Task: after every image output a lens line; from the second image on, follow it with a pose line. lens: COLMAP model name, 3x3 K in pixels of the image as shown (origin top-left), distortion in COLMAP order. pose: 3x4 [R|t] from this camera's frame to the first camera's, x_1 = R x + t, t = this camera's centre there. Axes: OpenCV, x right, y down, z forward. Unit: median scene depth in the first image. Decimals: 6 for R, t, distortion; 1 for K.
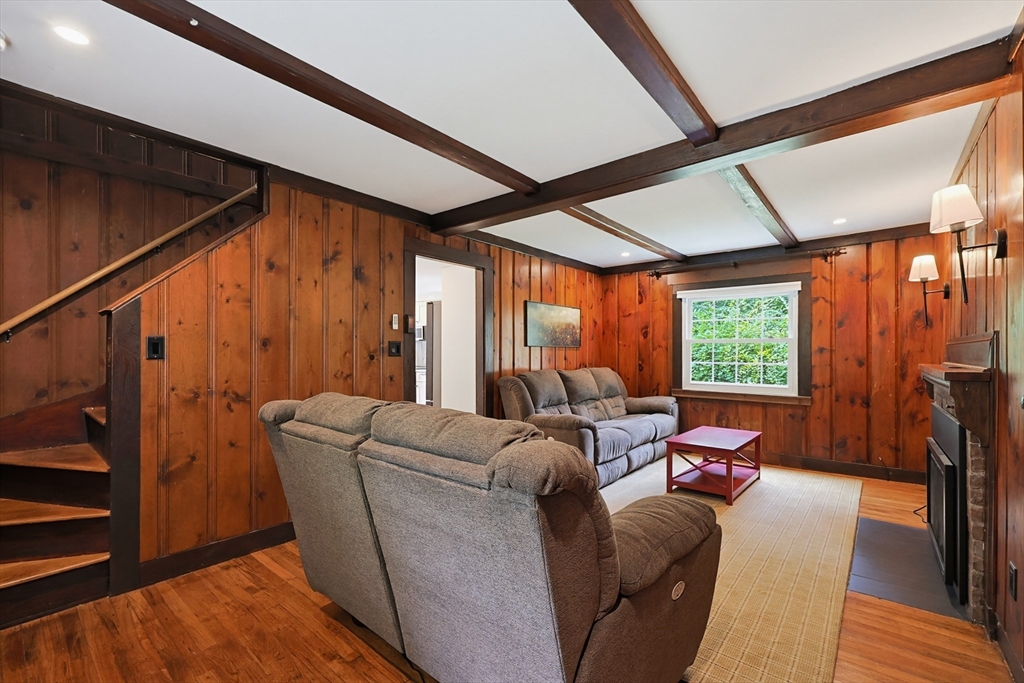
lens RADIAL K [[443.6, 0, 512.3], [0, 443.6, 355.7], [0, 0, 1]] dist [-0.000501, -0.000044]
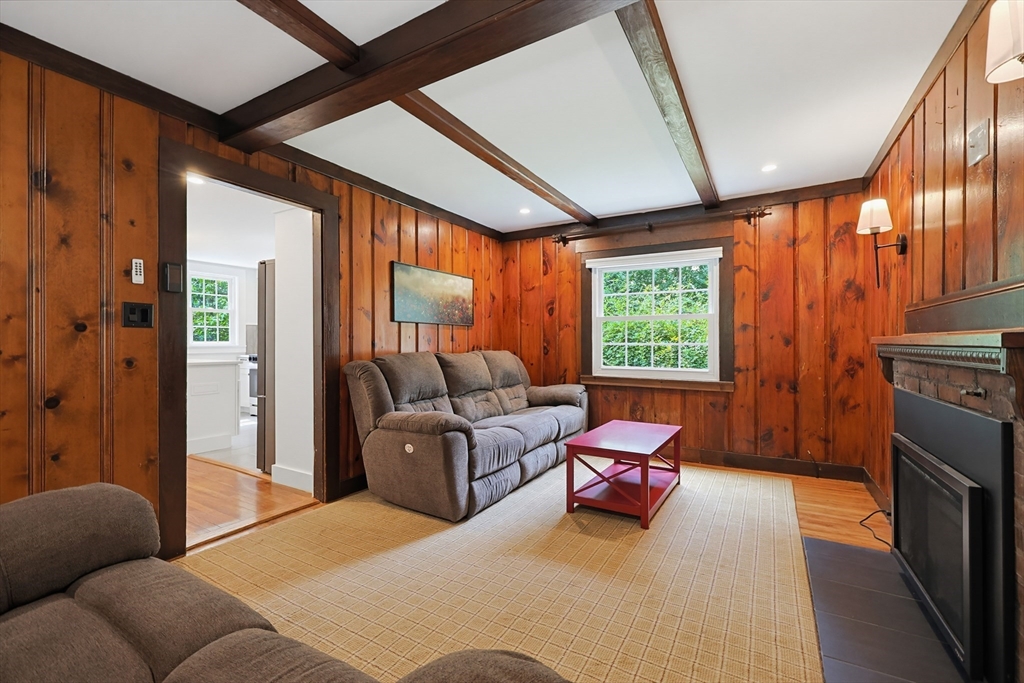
lens RADIAL K [[436.6, 0, 513.3], [0, 436.6, 343.9], [0, 0, 1]] dist [-0.000807, 0.000034]
pose [[0.986644, -0.002176, 0.162876, 0.119836], [0.002952, 0.999985, -0.004521, 0.022628], [-0.162864, 0.004942, 0.986636, 0.244477]]
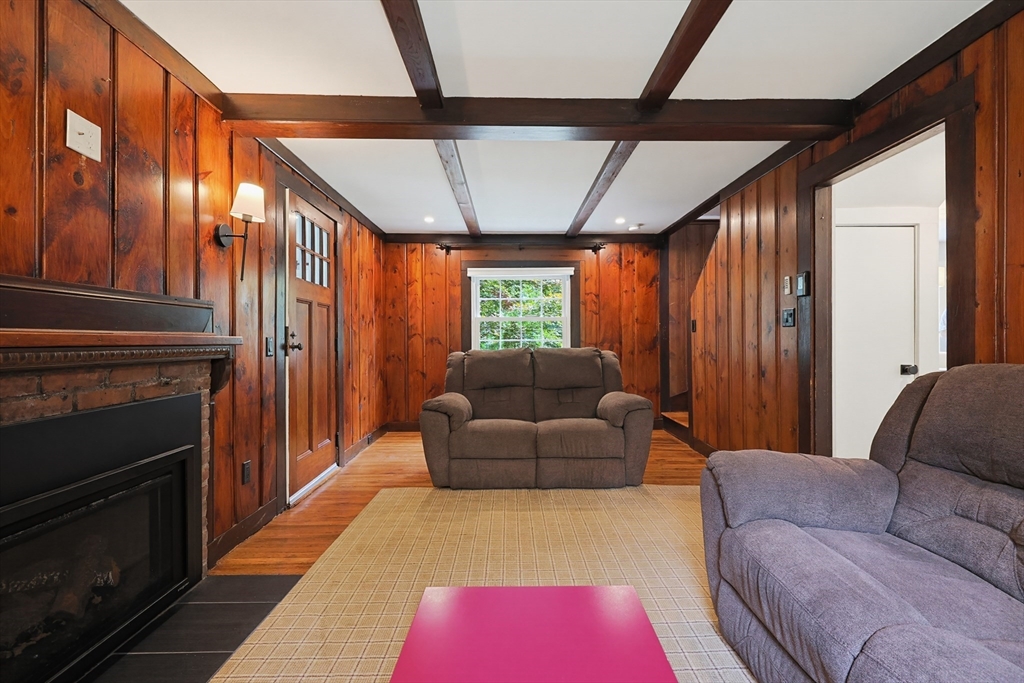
lens RADIAL K [[437.4, 0, 512.0], [0, 437.4, 341.5], [0, 0, 1]] dist [-0.002672, -0.000303]
pose [[-0.765104, 0.005211, -0.643885, 0.516653], [0.000322, 0.999970, 0.007710, 0.017787], [0.643906, 0.005692, -0.765083, 1.008561]]
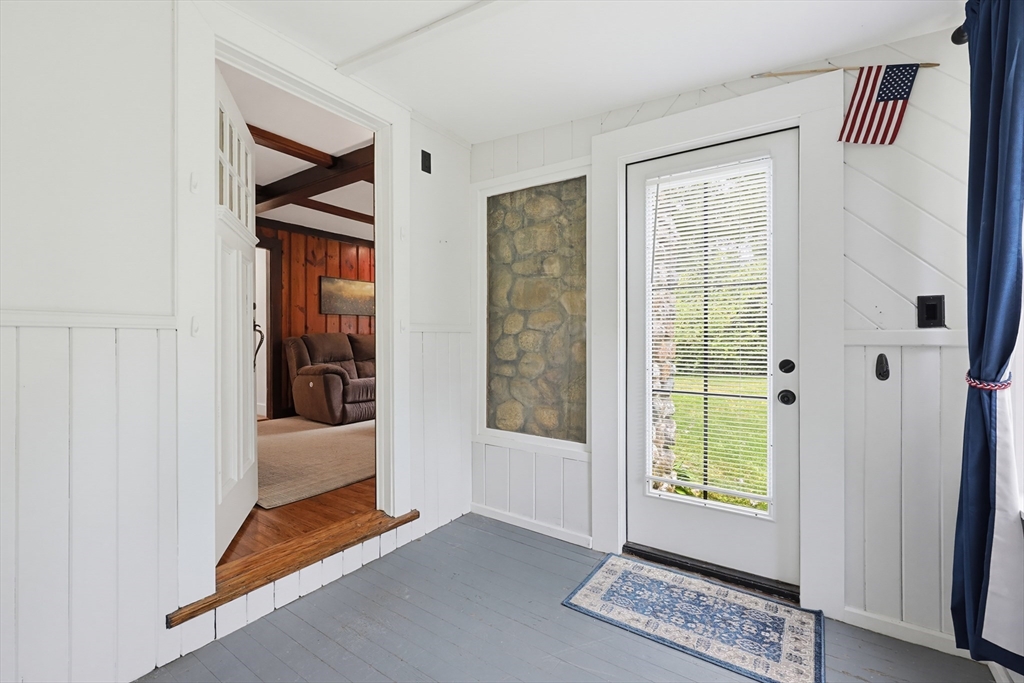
lens RADIAL K [[443.8, 0, 508.2], [0, 443.8, 335.9], [0, 0, 1]] dist [0.000704, 0.000104]
pose [[0.996993, -0.000456, 0.077492, 0.477687], [0.001236, 0.999949, -0.010024, 0.056606], [-0.077483, 0.010090, 0.996943, -0.267390]]
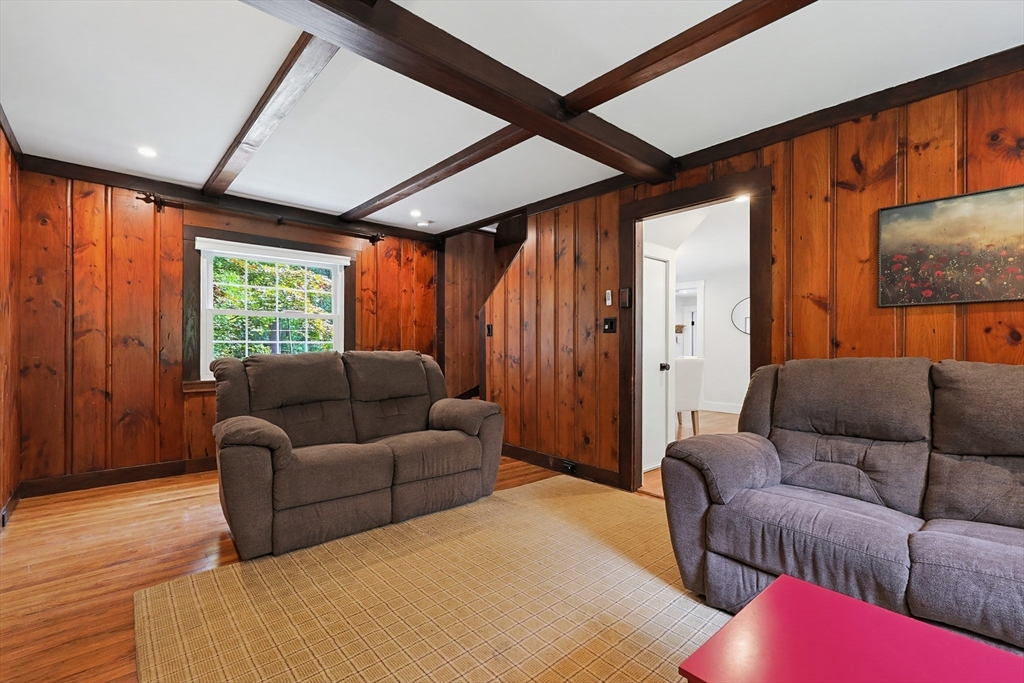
lens RADIAL K [[453.0, 0, 512.7], [0, 453.0, 344.4], [0, 0, 1]] dist [-0.001492, -0.000156]
pose [[-0.151181, -0.004753, -0.988495, 0.597665], [-0.011435, 0.999930, -0.003060, 0.025799], [0.988440, 0.010841, -0.151224, 0.732793]]
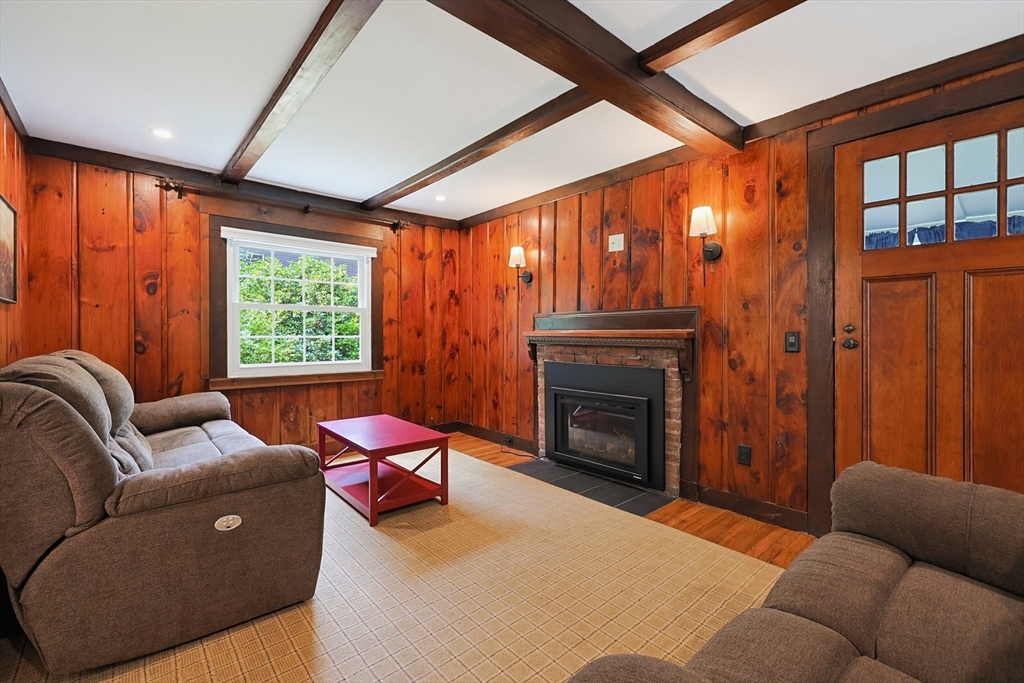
lens RADIAL K [[441.6, 0, 513.6], [0, 441.6, 332.1], [0, 0, 1]] dist [0.000203, -0.000053]
pose [[0.152003, 0.001462, 0.988379, -0.238410], [0.007660, 0.999967, -0.002657, 0.015895], [-0.988350, 0.007975, 0.151987, 0.590722]]
